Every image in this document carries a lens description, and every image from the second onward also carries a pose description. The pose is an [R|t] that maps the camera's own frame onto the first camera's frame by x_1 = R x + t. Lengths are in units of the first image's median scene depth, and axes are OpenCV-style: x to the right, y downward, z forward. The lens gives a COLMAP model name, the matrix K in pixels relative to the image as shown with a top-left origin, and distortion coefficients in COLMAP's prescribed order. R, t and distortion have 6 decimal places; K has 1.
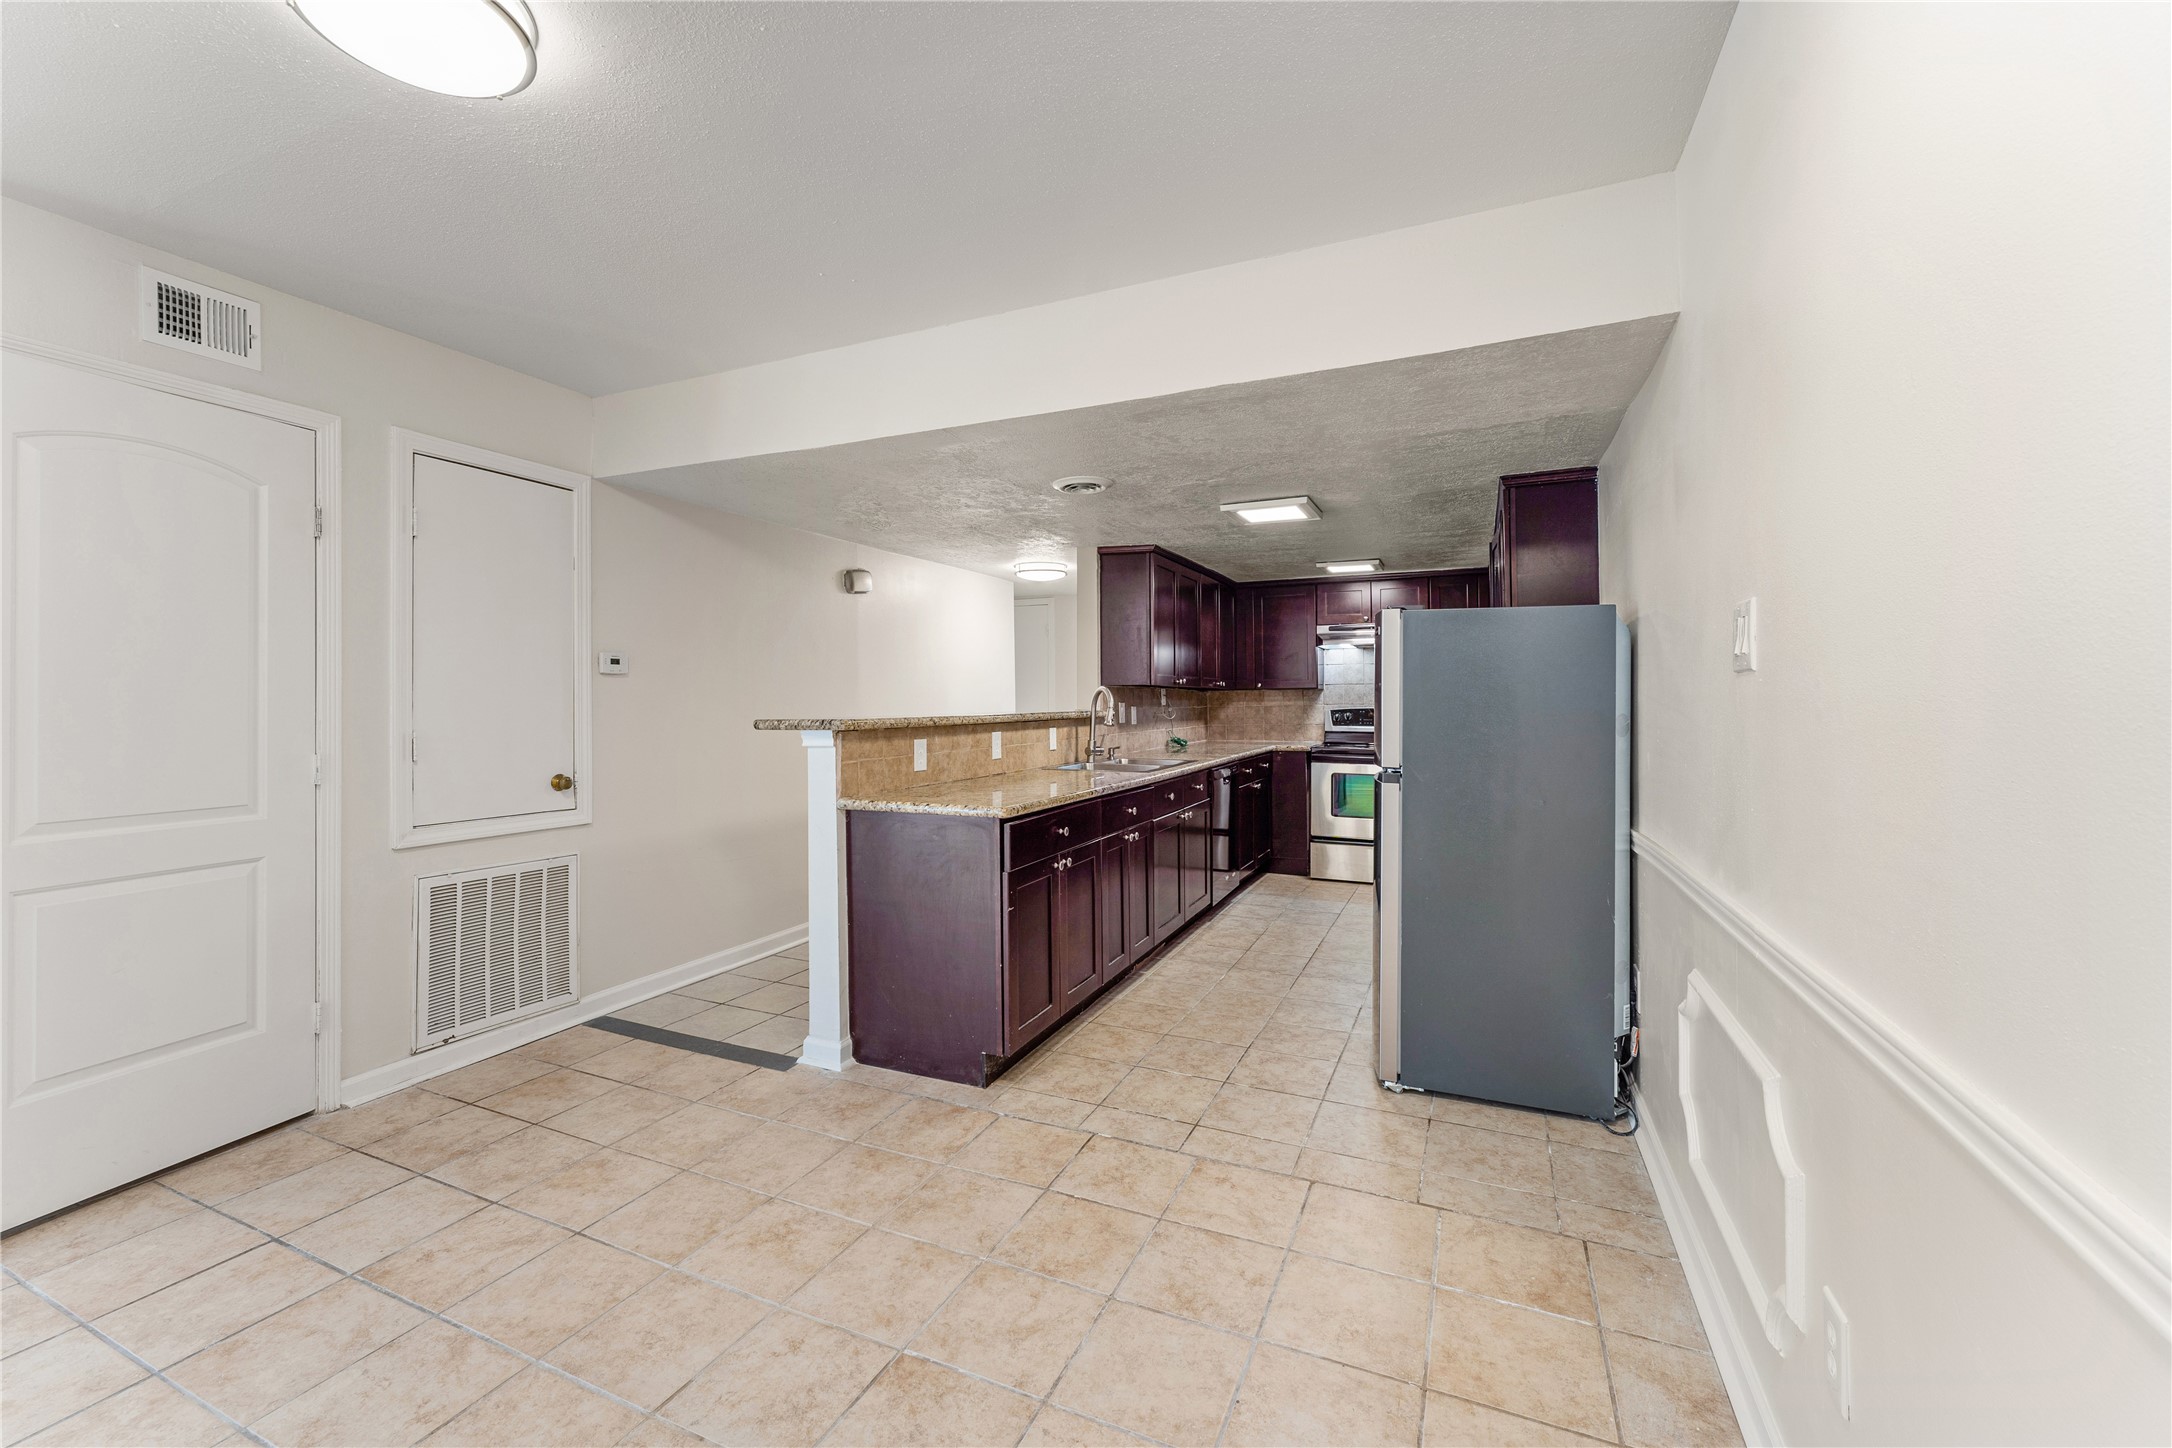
lens RADIAL K [[884.6, 0, 1077.1], [0, 884.6, 696.8], [0, 0, 1]] dist [0.000398, -0.000922]
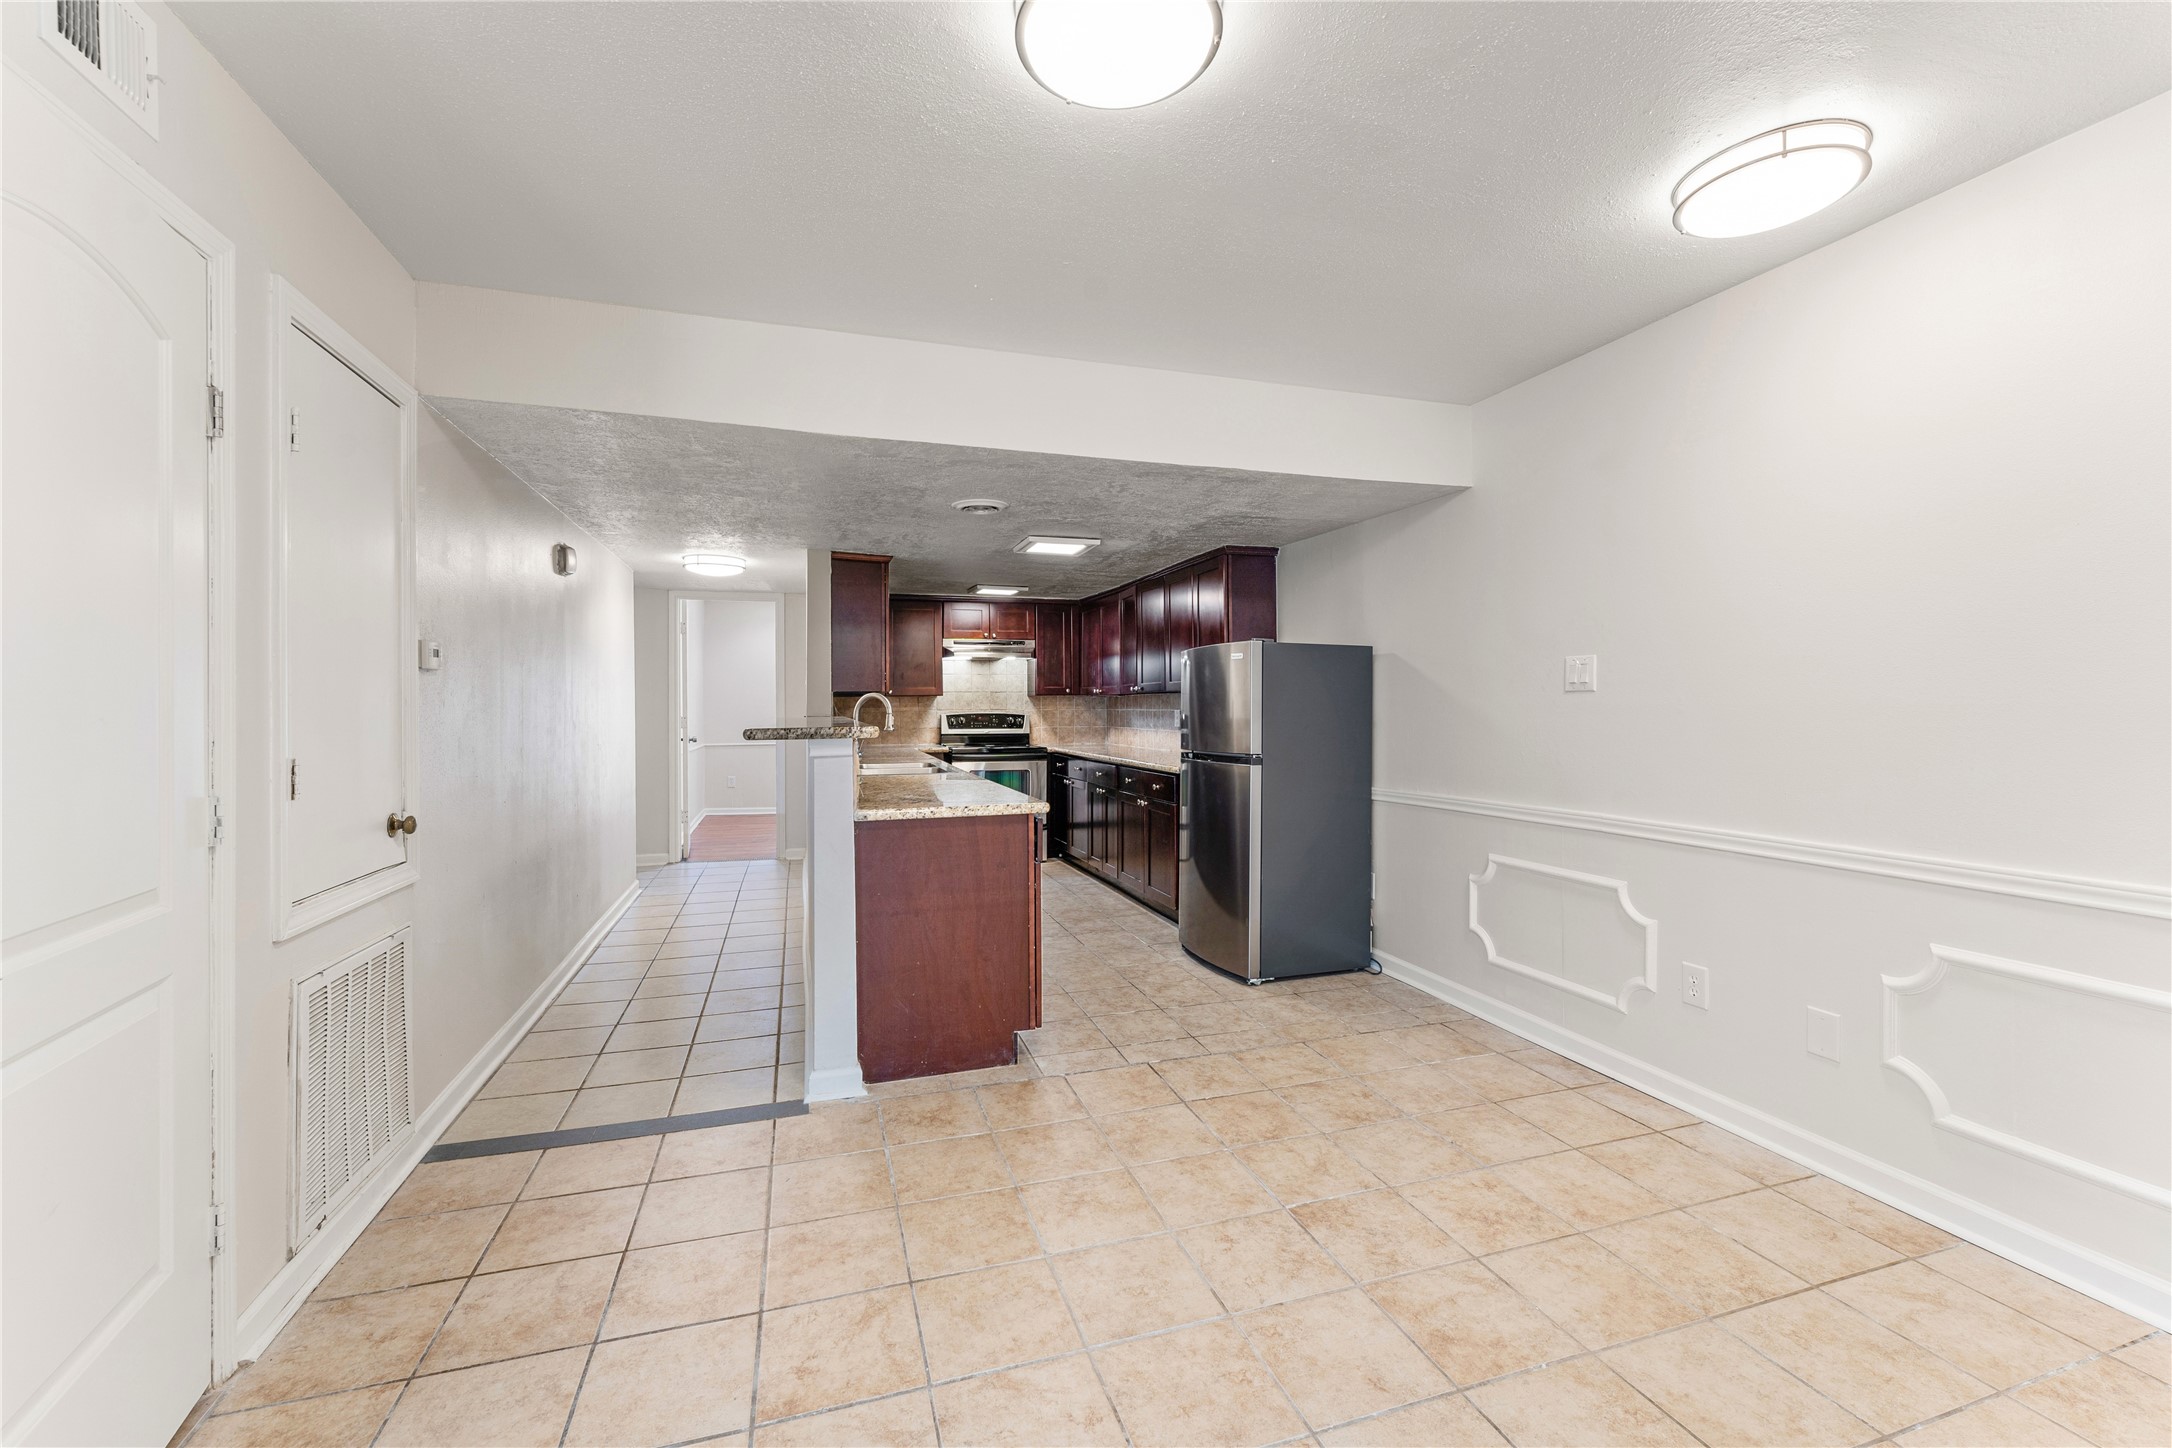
lens RADIAL K [[884.6, 0, 1077.7], [0, 884.6, 707.4], [0, 0, 1]] dist [0.000398, -0.000922]
pose [[0.743460, -0.001373, 0.668779, -0.597174], [-0.001742, 0.999991, 0.003989, 0.000526], [-0.668778, -0.004131, 0.743451, 0.112234]]
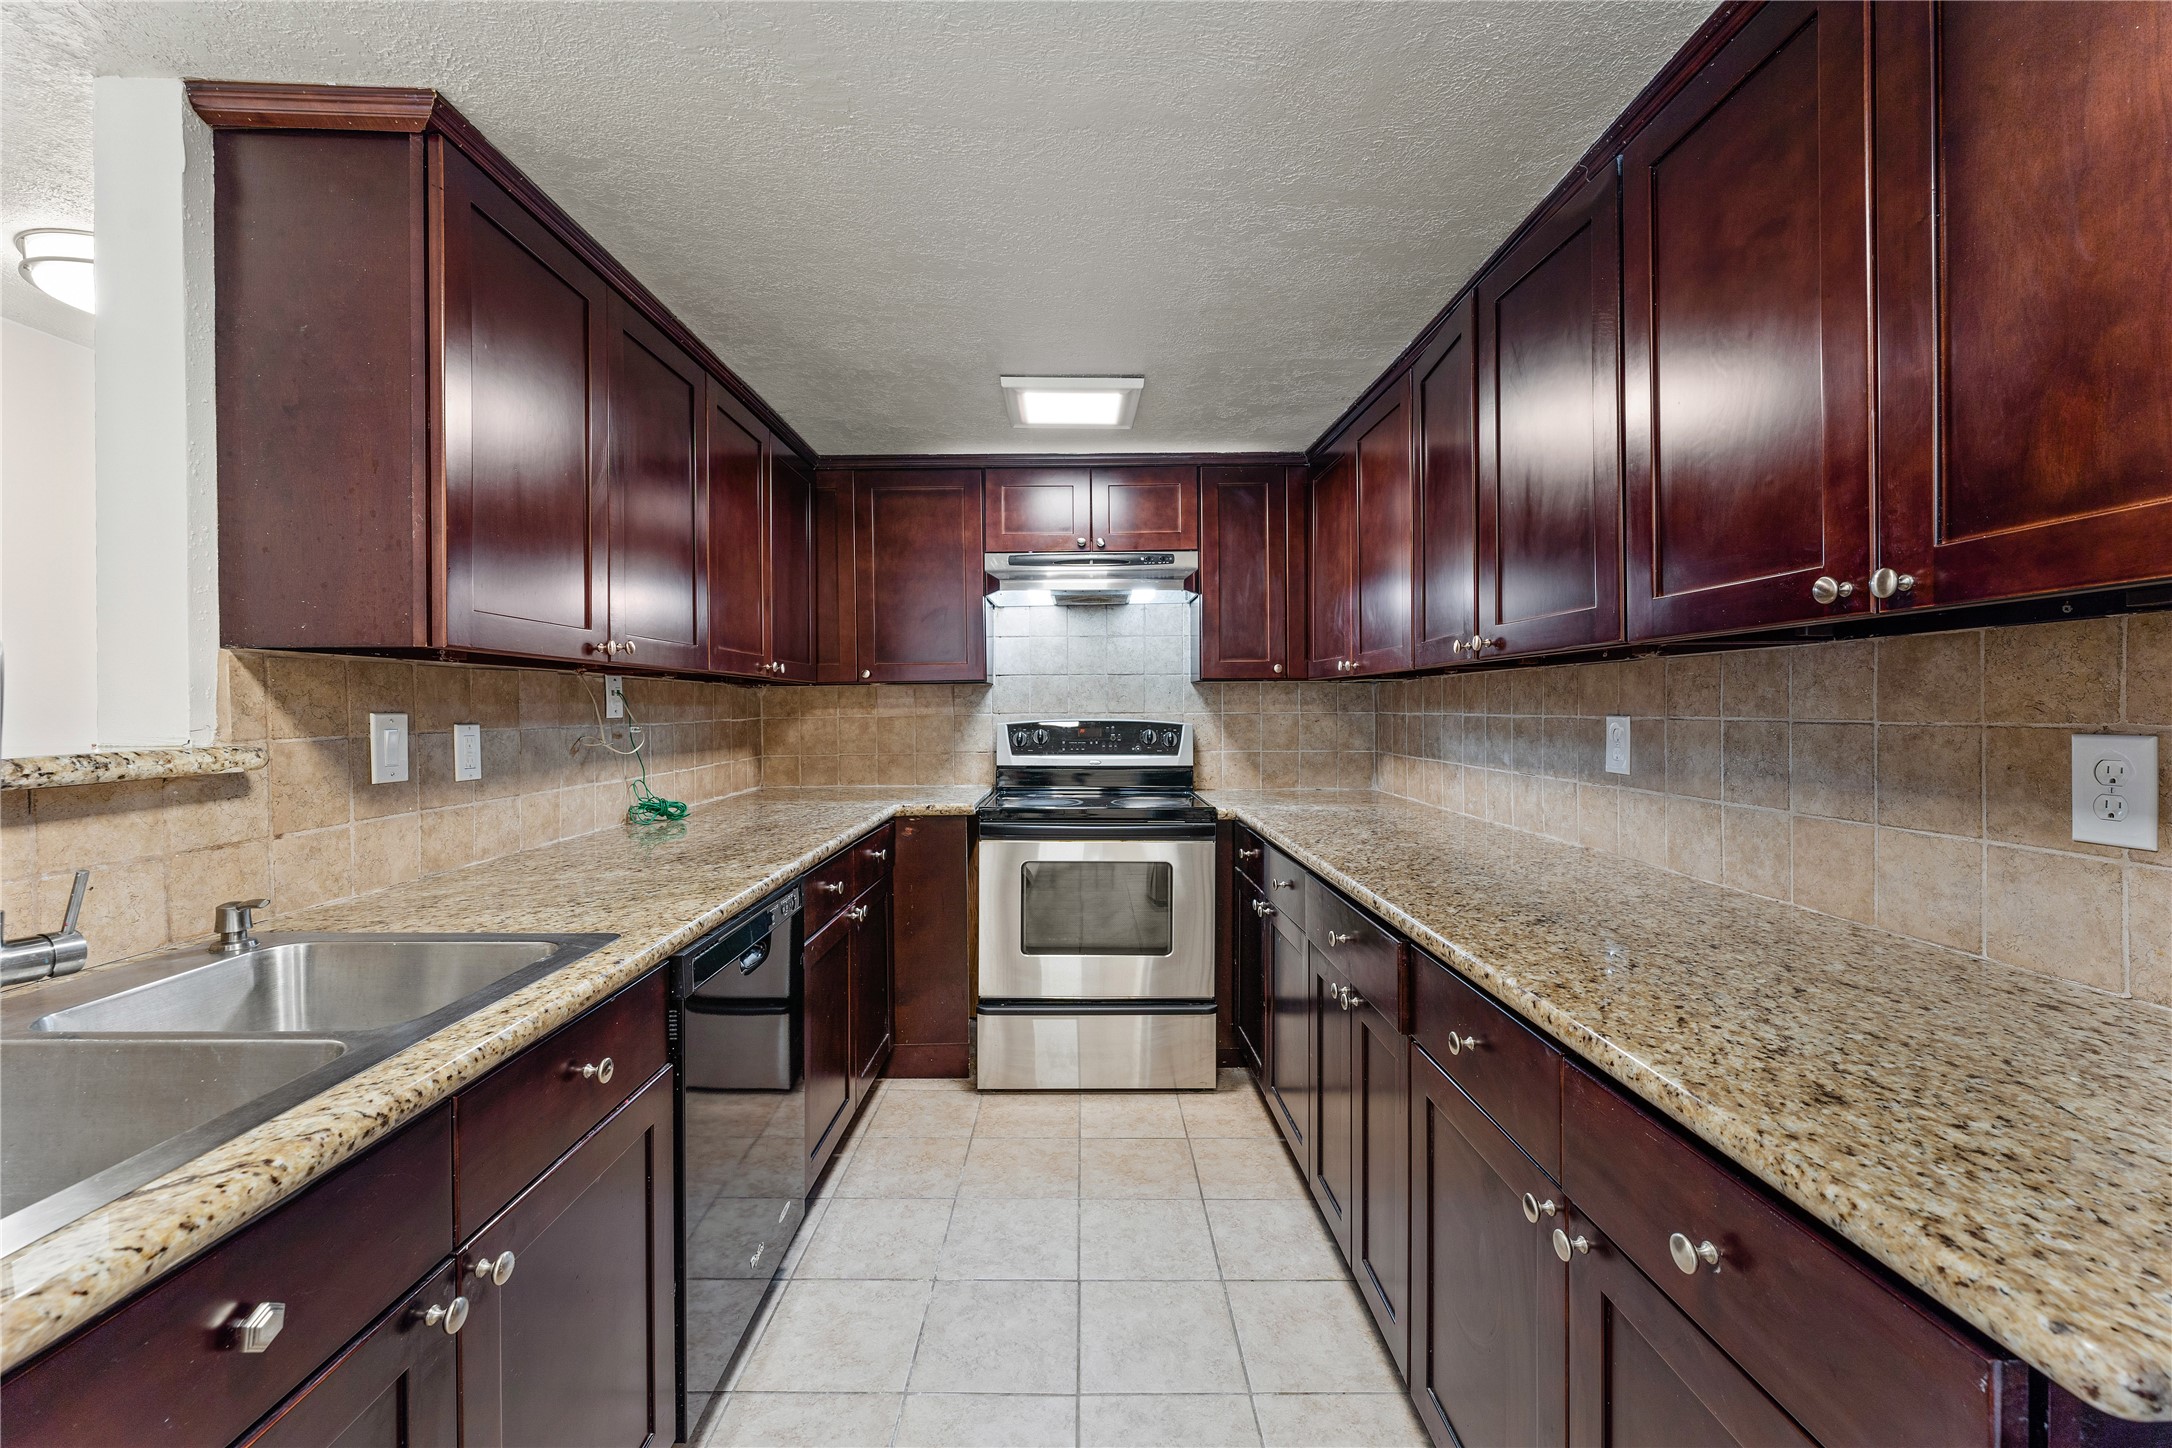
lens RADIAL K [[884.6, 0, 1091.9], [0, 884.6, 711.0], [0, 0, 1]] dist [0.000398, -0.000922]
pose [[0.903414, -0.003038, 0.428759, 0.199159], [-0.001185, 0.999953, 0.009583, 0.003436], [-0.428768, -0.009166, 0.903368, 0.924376]]
